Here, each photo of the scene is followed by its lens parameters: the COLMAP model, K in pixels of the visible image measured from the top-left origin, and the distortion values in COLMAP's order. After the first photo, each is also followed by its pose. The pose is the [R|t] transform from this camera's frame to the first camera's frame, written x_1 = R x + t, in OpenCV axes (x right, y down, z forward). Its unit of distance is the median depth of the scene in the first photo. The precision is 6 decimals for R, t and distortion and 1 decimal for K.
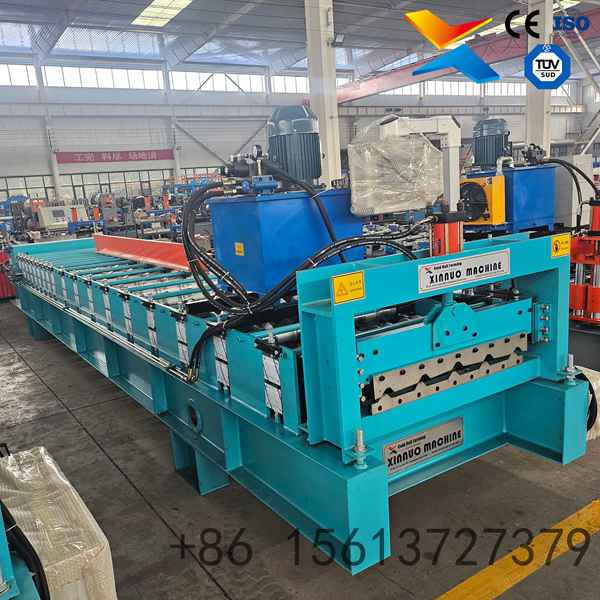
lens RADIAL K [[562.5, 0, 299.1], [0, 562.5, 322.4], [0, 0, 1]] dist [0.072043, -0.088526]
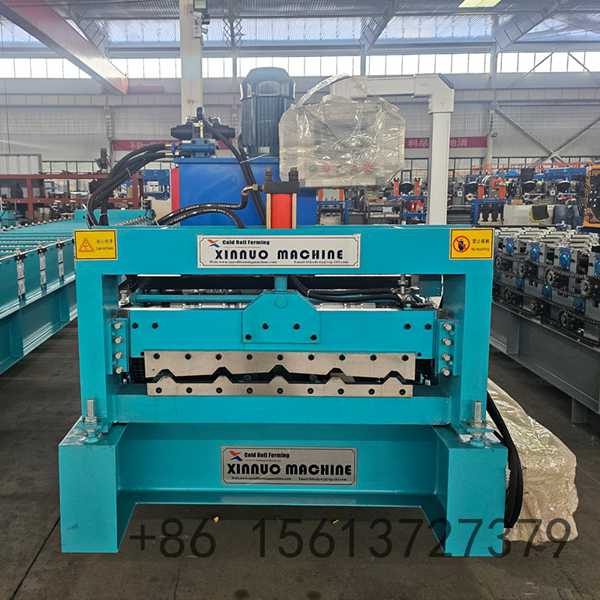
lens RADIAL K [[592.1, 0, 258.3], [0, 592.1, 280.5], [0, 0, 1]] dist [0.096347, -0.106642]
pose [[0.830970, 0.153398, -0.534750, 0.628730], [-0.185566, 0.982610, -0.006487, -0.034847], [0.524456, 0.104622, 0.844985, 0.225343]]
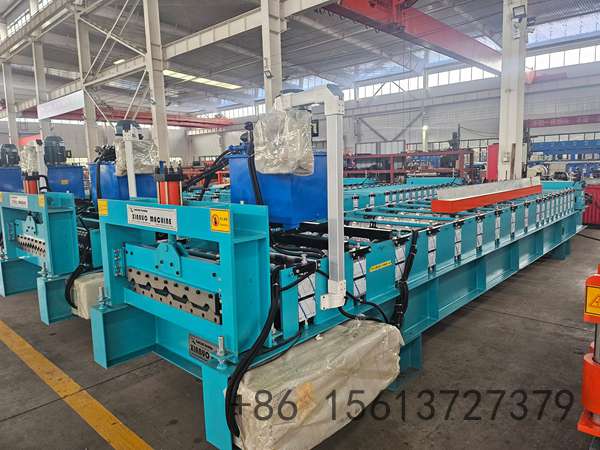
lens RADIAL K [[430.0, 0, 319.1], [0, 430.0, 222.7], [0, 0, 1]] dist [0.004539, -0.001928]
pose [[0.266666, 0.197722, -0.943290, 1.174395], [-0.219160, 0.965530, 0.140428, -0.266537], [0.938540, 0.169284, 0.300806, 0.913880]]
